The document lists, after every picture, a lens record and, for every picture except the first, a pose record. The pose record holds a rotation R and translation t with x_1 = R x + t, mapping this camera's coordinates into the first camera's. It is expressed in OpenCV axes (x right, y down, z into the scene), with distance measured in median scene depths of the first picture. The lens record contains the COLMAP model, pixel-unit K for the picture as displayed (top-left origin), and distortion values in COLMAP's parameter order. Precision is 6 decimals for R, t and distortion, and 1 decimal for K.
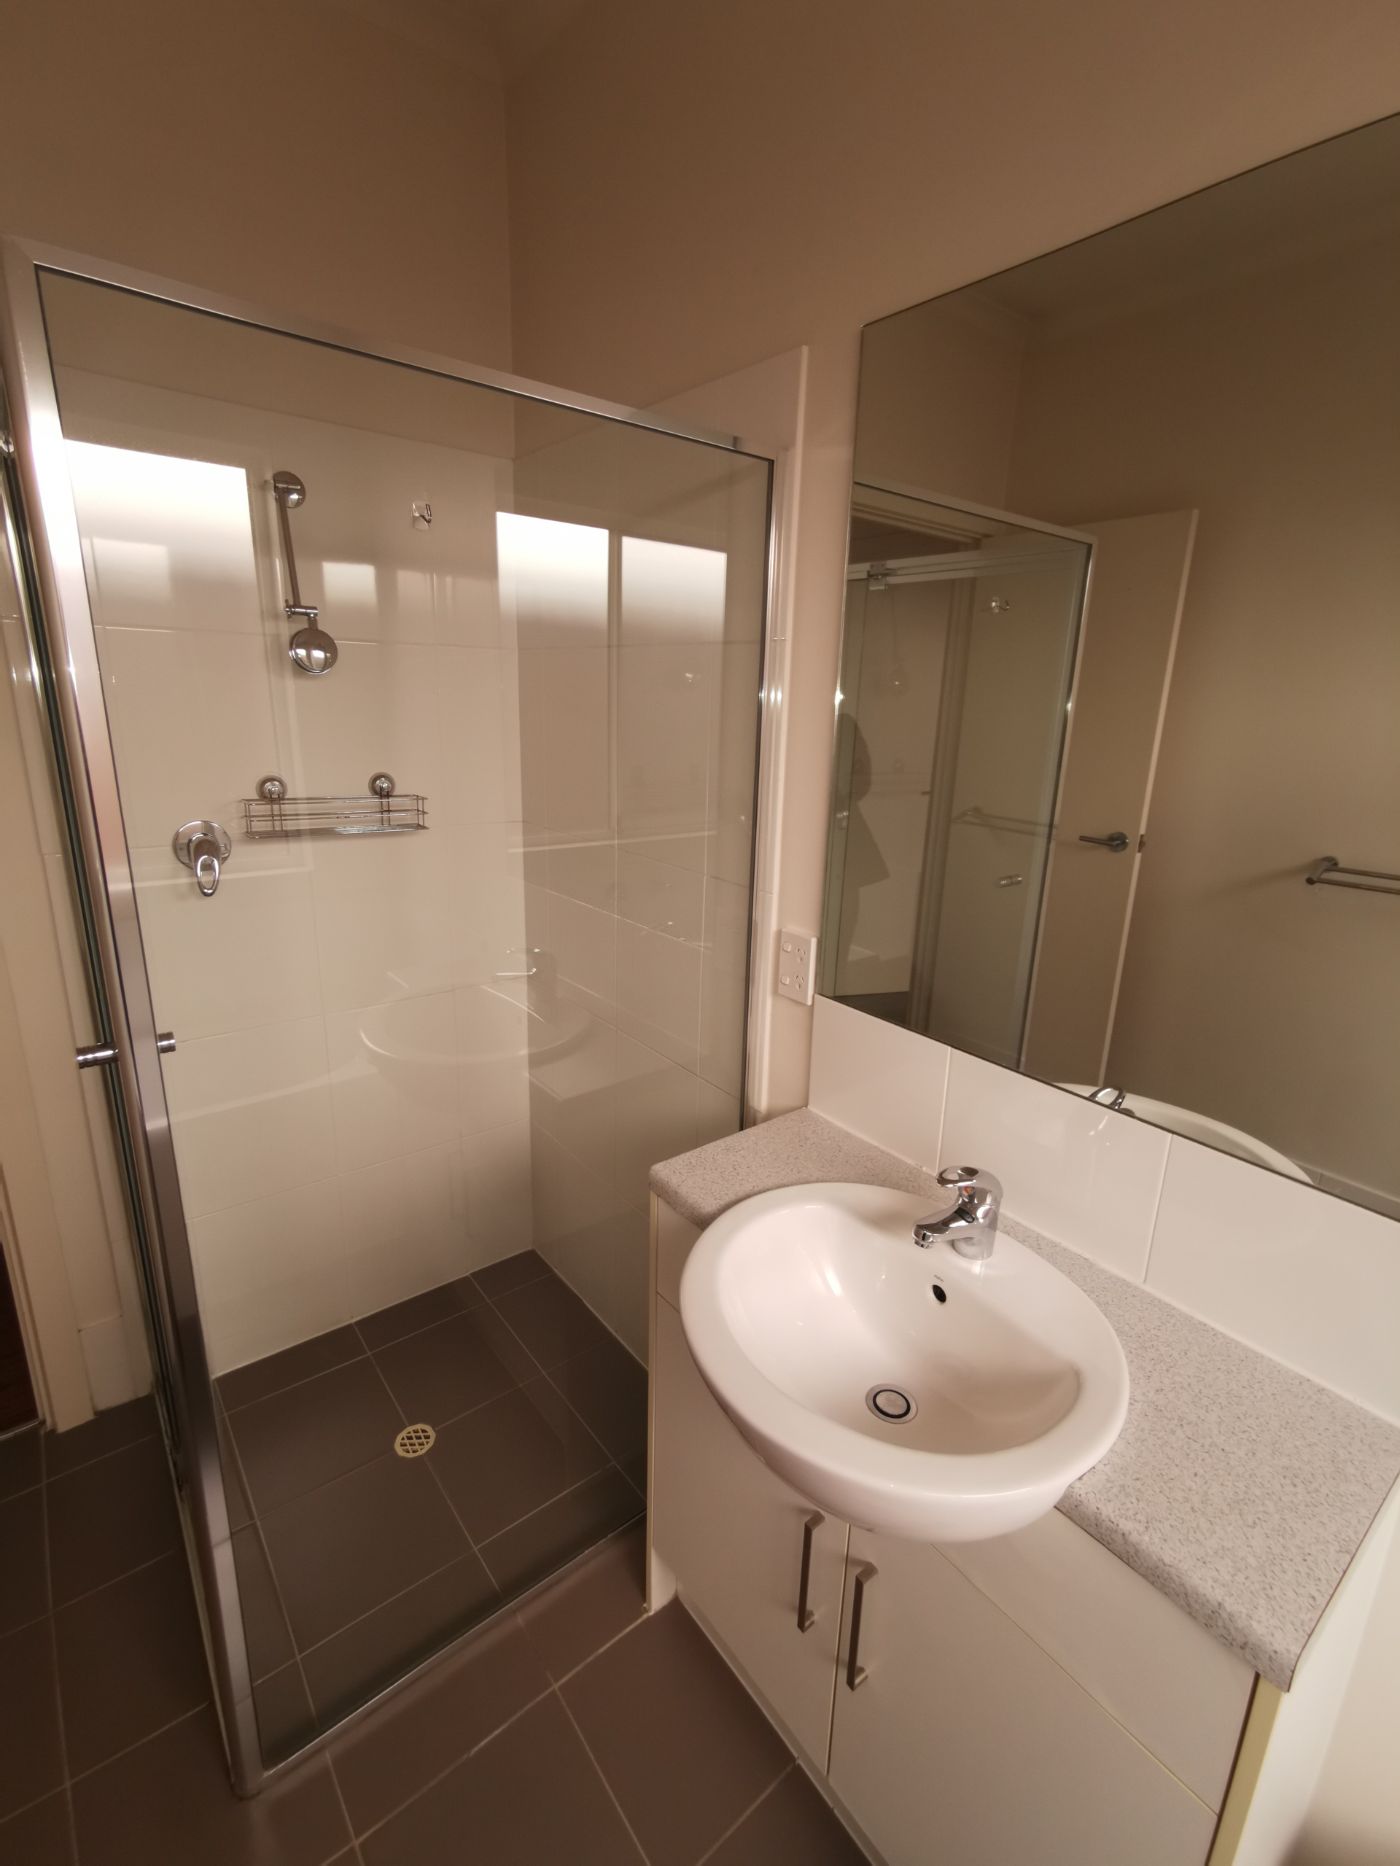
lens RADIAL K [[855.2, 0, 699.1], [0, 855.2, 930.2], [0, 0, 1]] dist [-0.001767, -0.000179]
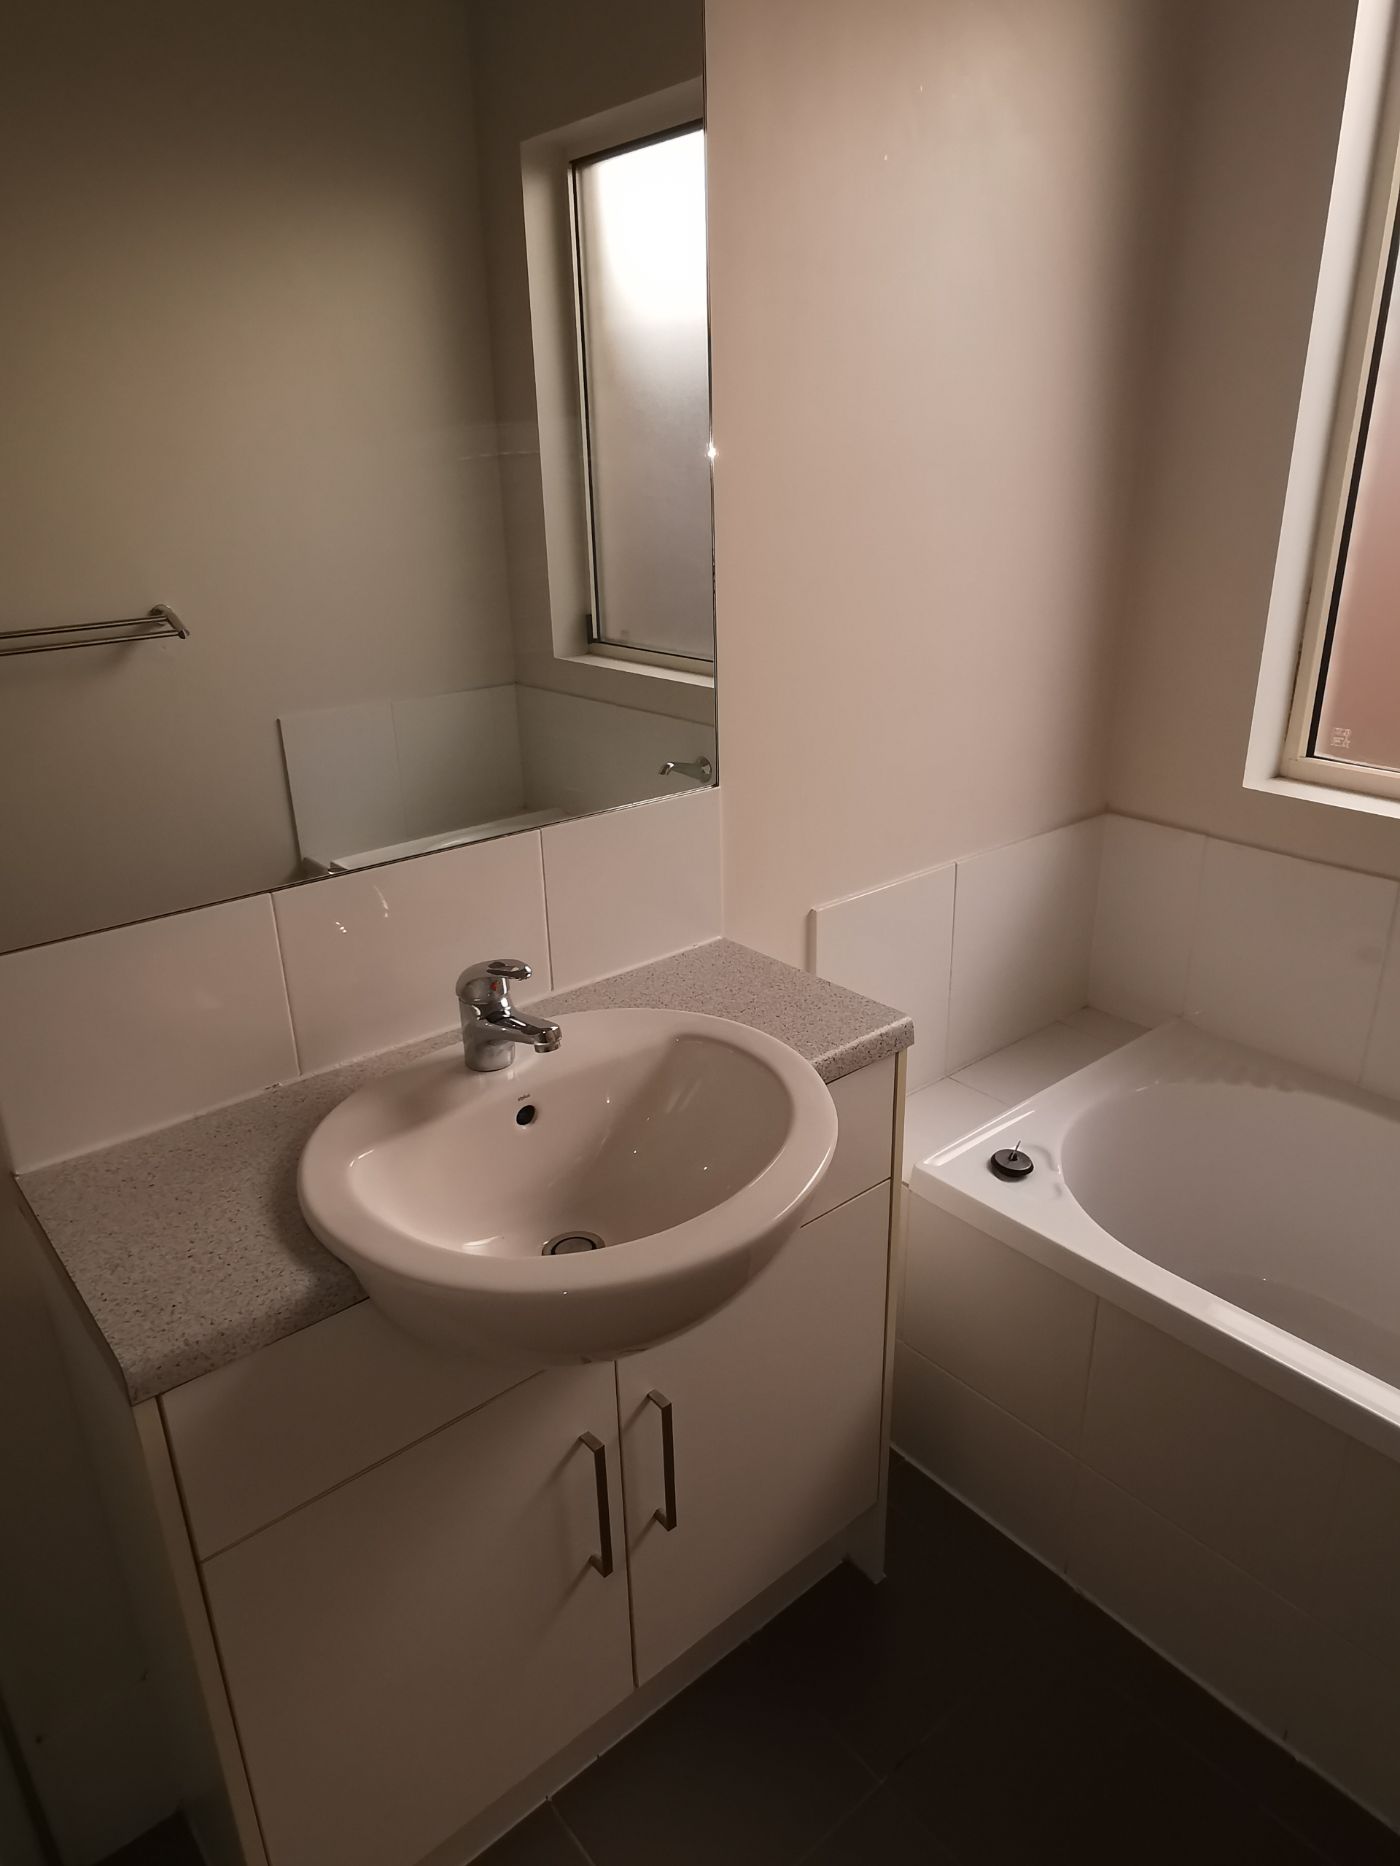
lens RADIAL K [[1199.5, 0, 698.0], [0, 1199.5, 931.2], [0, 0, 1]] dist [0.023210, 0.000801]
pose [[-0.021021, -0.398540, 0.916910, -0.712479], [0.286168, 0.876343, 0.387468, -0.132058], [-0.957949, 0.270535, 0.095628, 0.678498]]
